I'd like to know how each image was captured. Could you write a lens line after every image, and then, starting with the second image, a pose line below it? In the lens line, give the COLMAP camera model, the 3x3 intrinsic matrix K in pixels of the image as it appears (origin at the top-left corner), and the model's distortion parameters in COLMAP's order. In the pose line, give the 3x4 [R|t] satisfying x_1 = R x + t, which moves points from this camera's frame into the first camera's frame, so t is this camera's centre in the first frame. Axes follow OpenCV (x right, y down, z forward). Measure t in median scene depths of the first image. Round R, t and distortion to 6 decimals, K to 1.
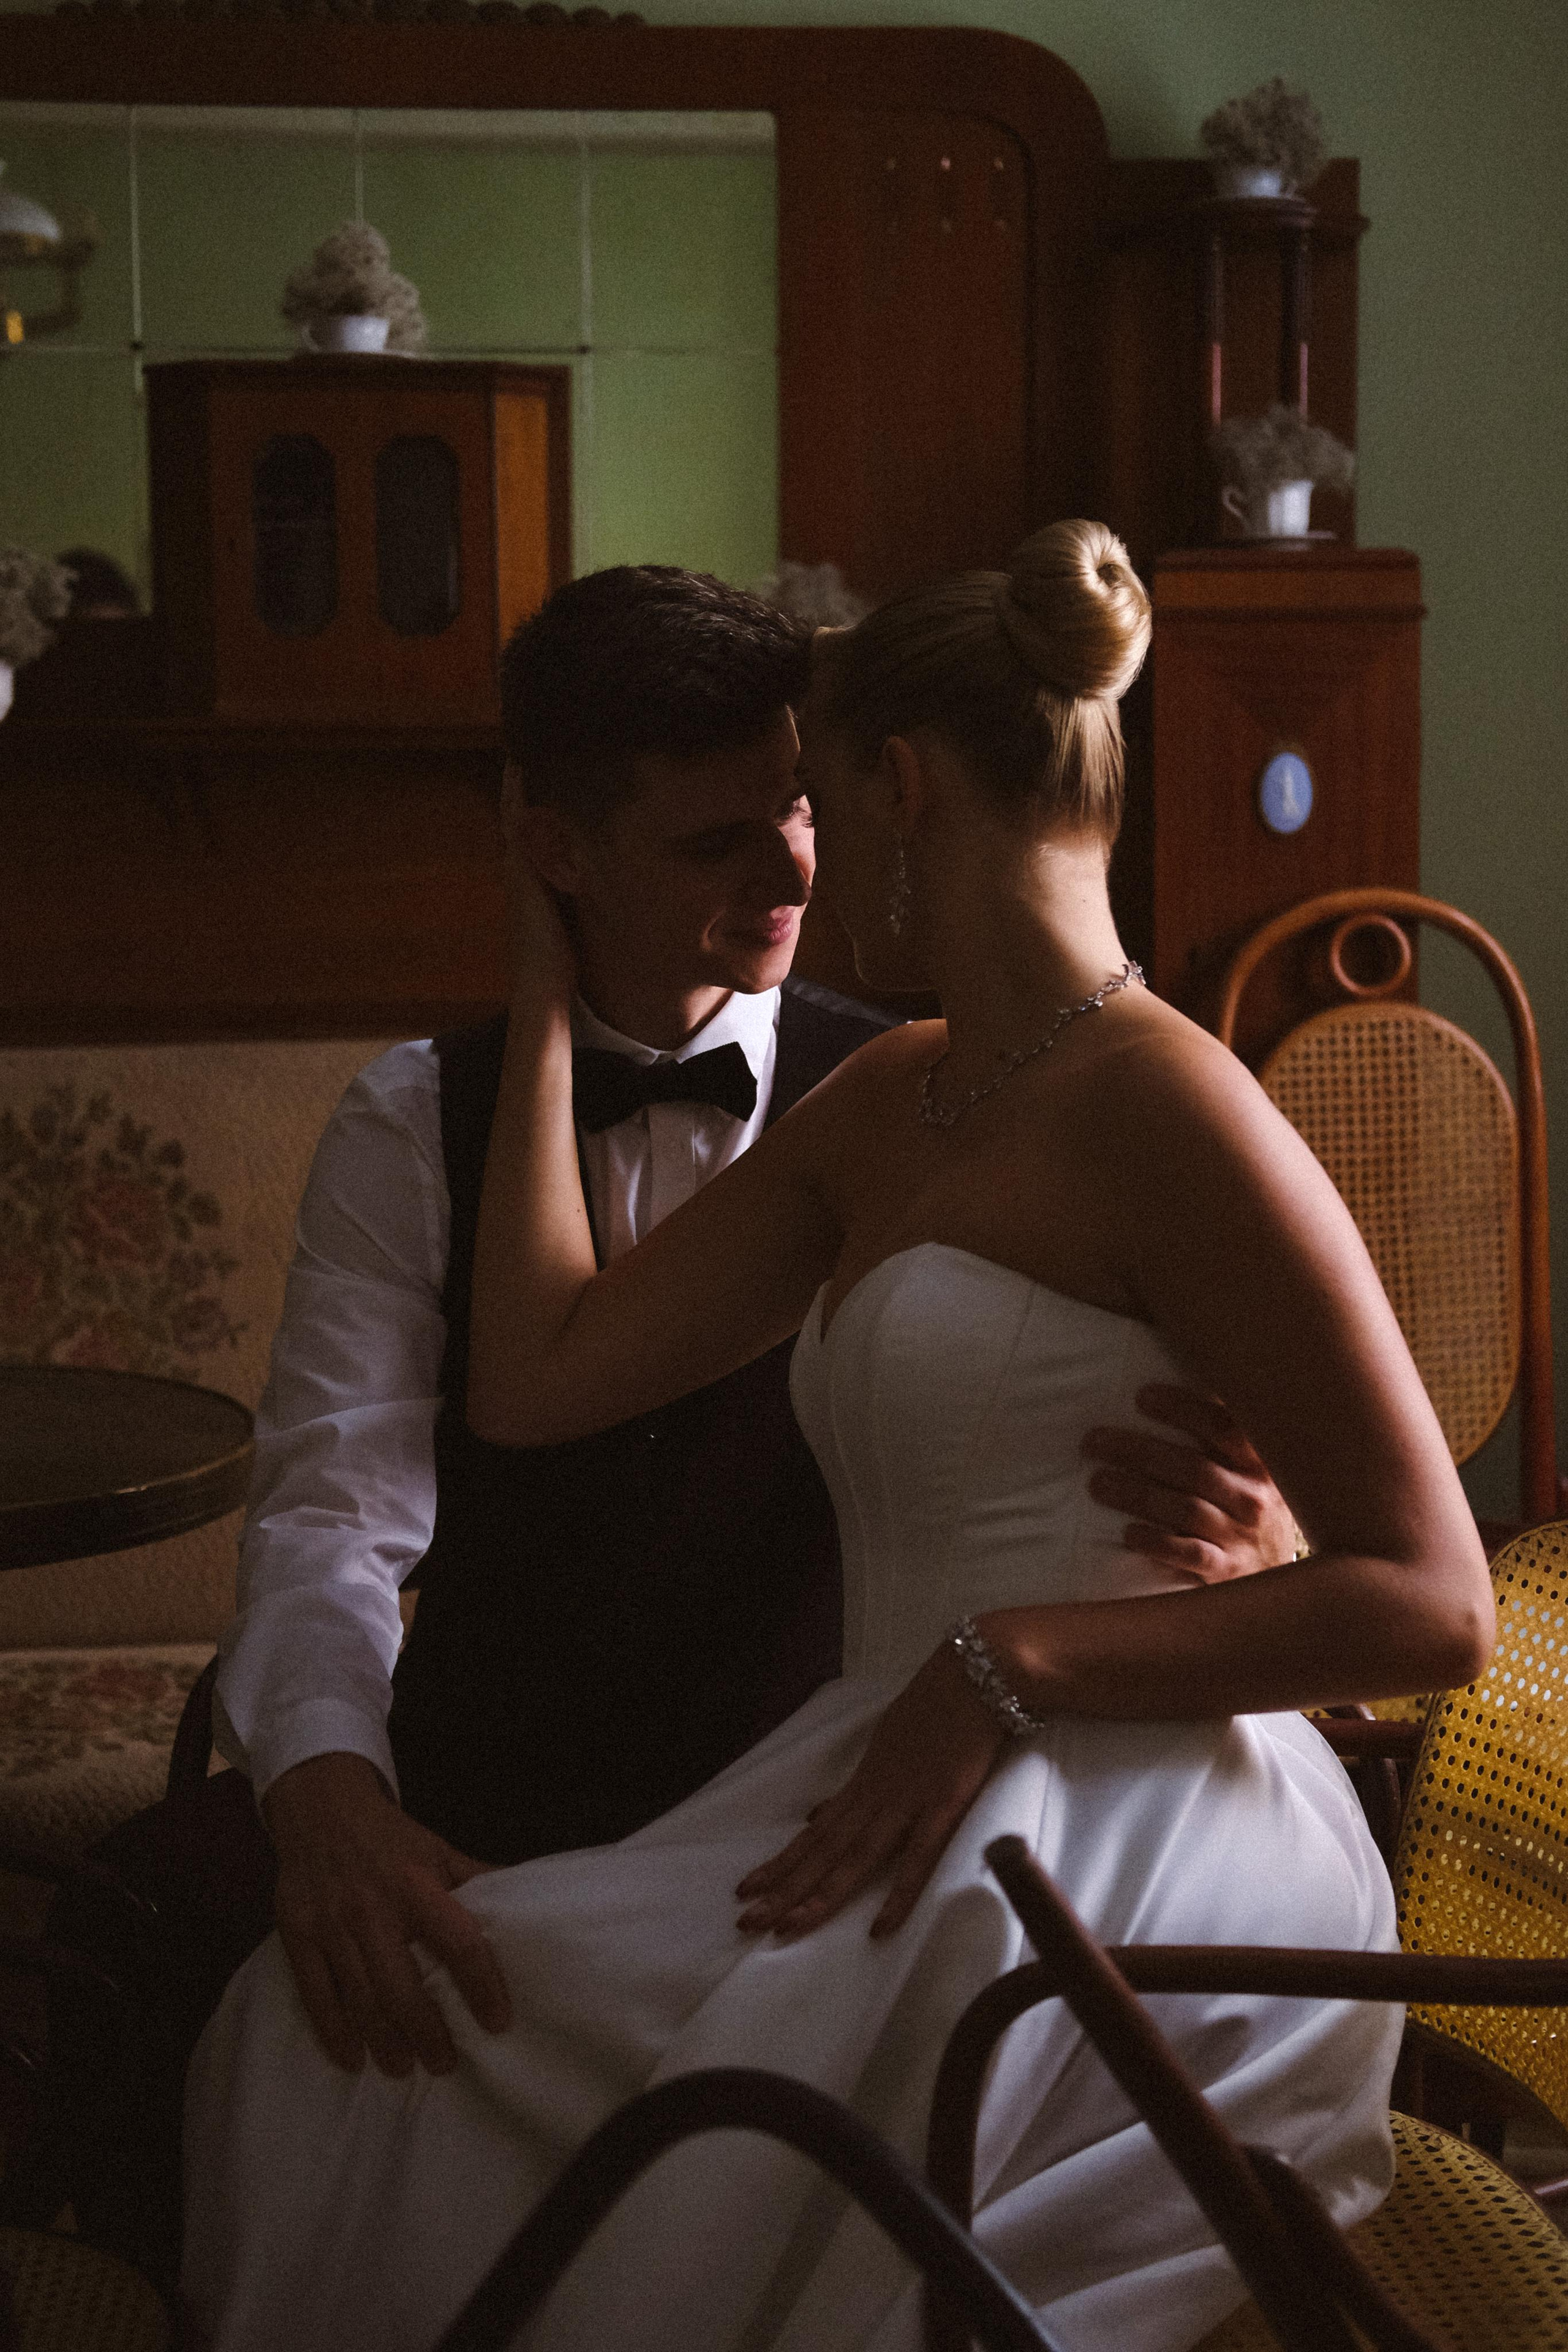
lens RADIAL K [[3693.3, 0, 787.8], [0, 3693.3, 1192.4], [0, 0, 1]] dist [0.001479, 0.000000]
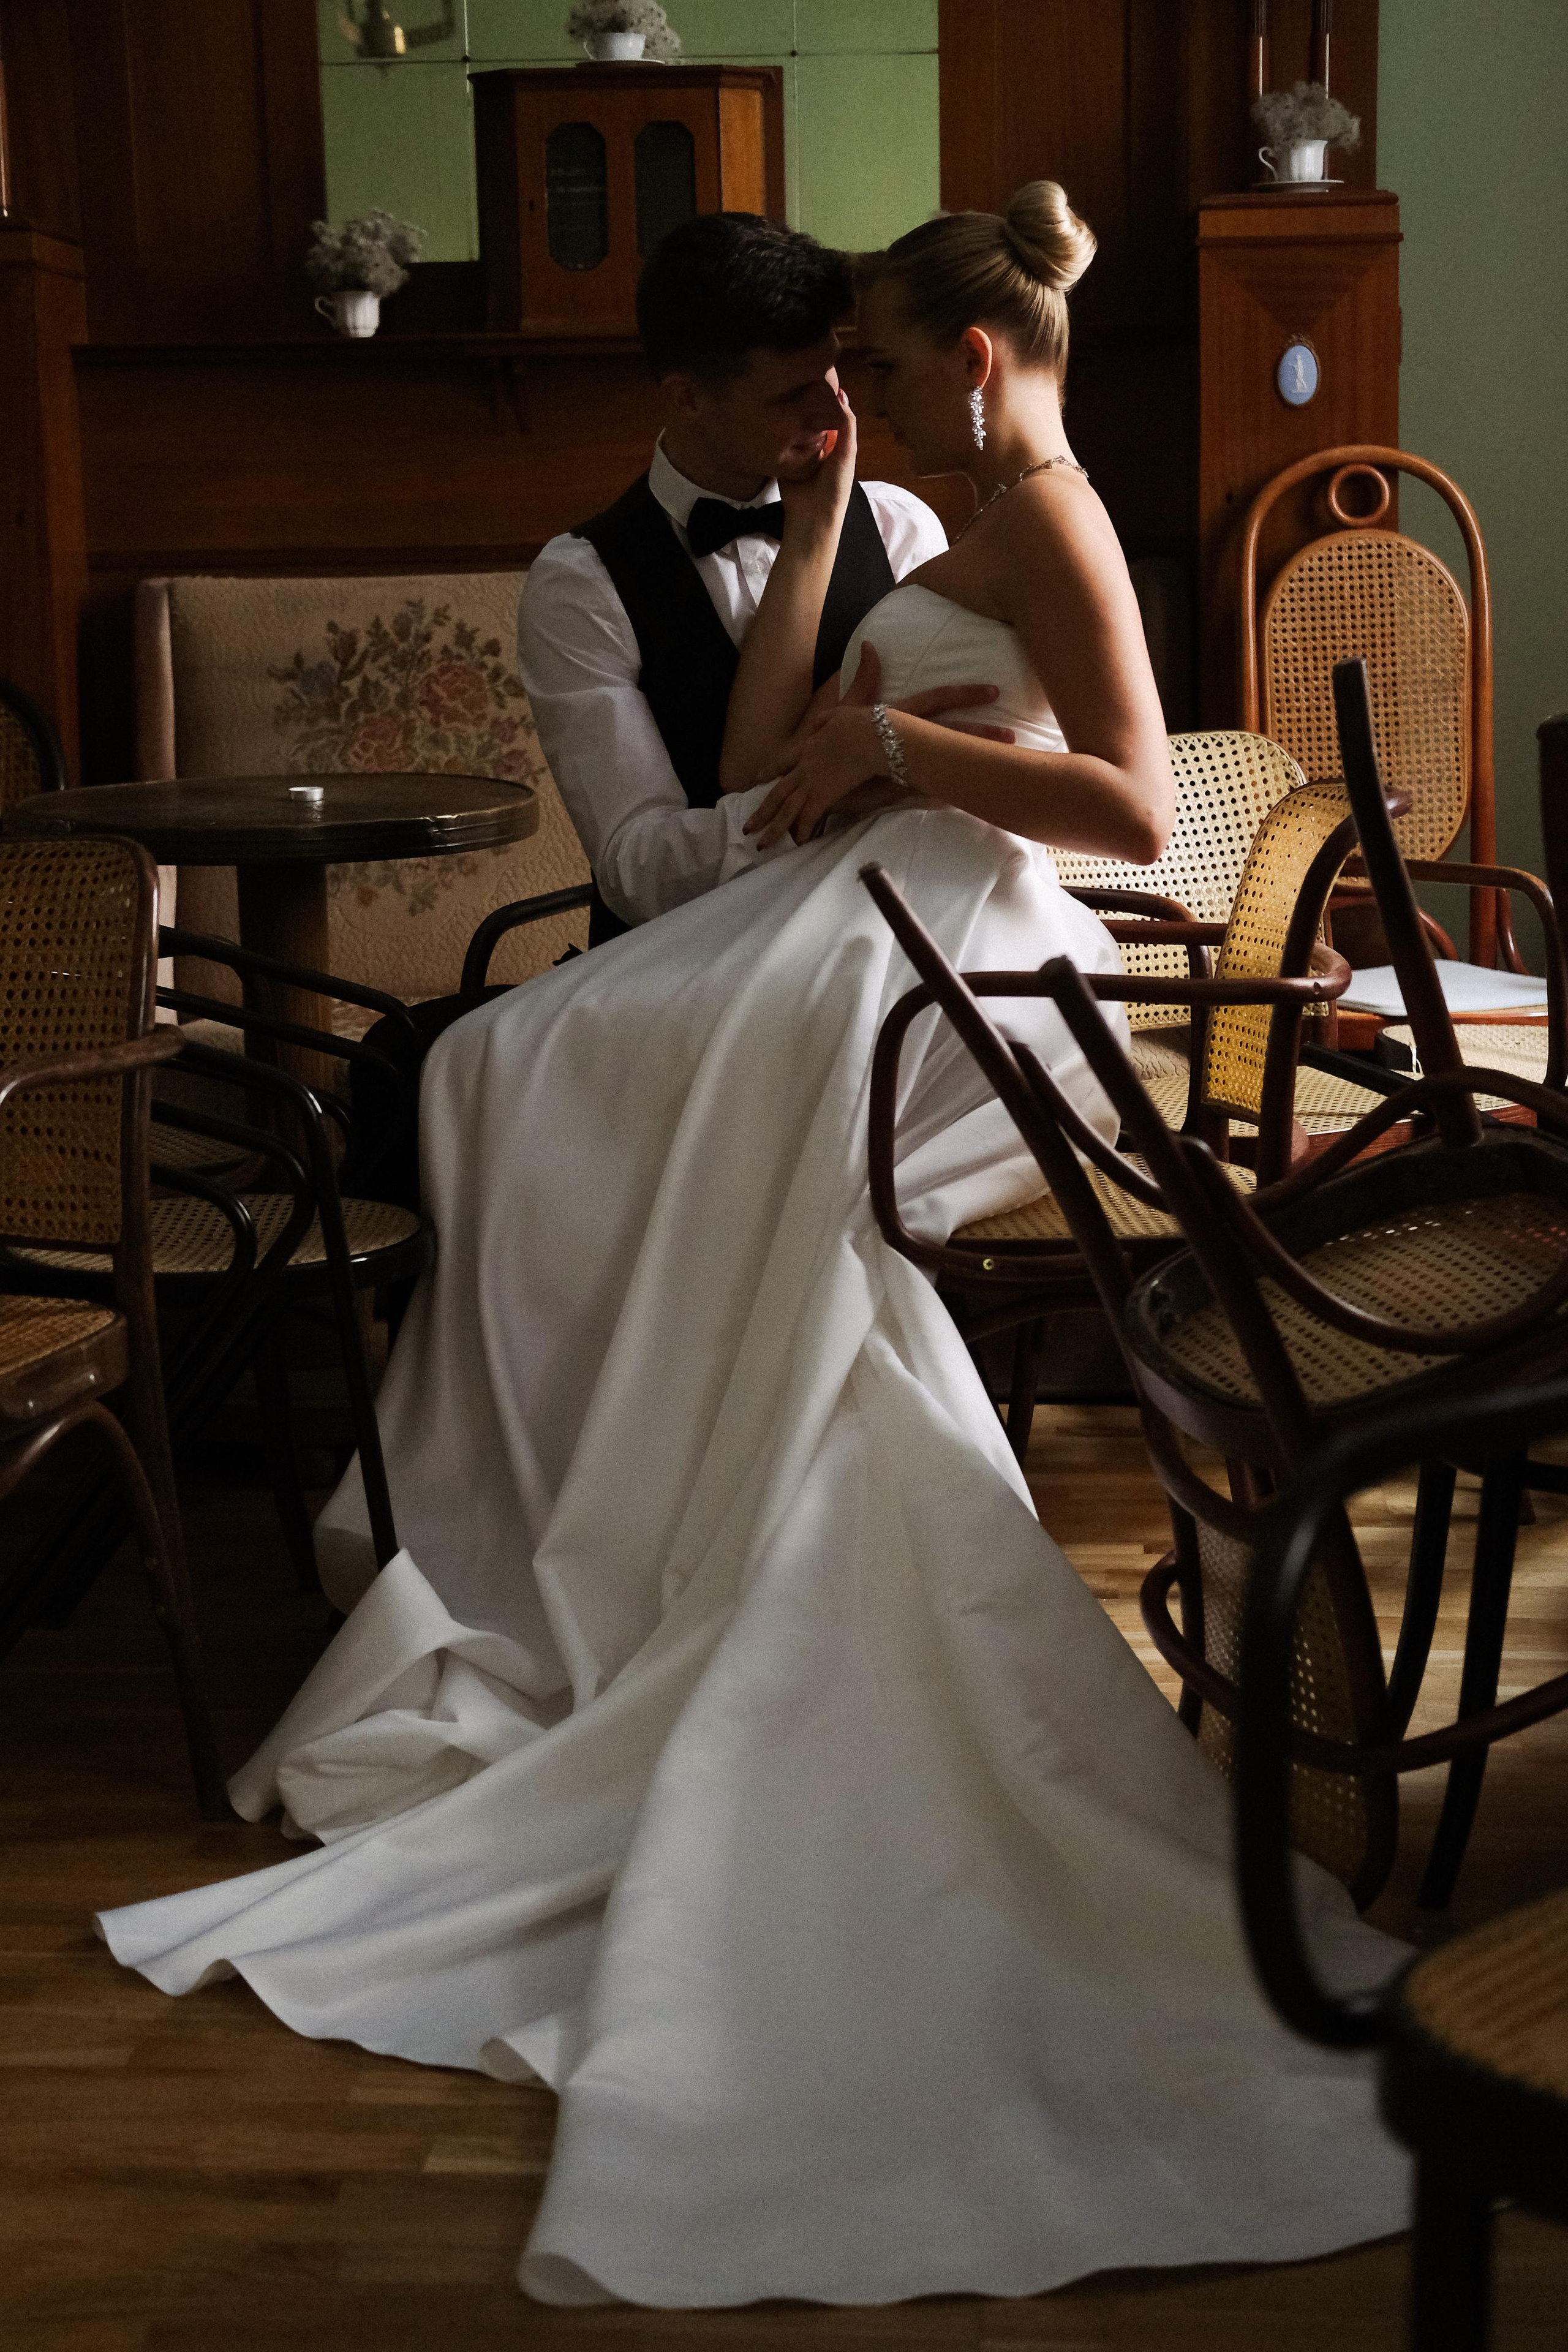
lens RADIAL K [[3693.3, 0, 773.6], [0, 3693.3, 1164.7], [0, 0, 1]] dist [0.001479, 0.000000]
pose [[0.994025, 0.008358, -0.108831, 0.093069], [0.000148, 0.996960, 0.077913, 0.075792], [0.109152, -0.077463, 0.991002, -0.390697]]
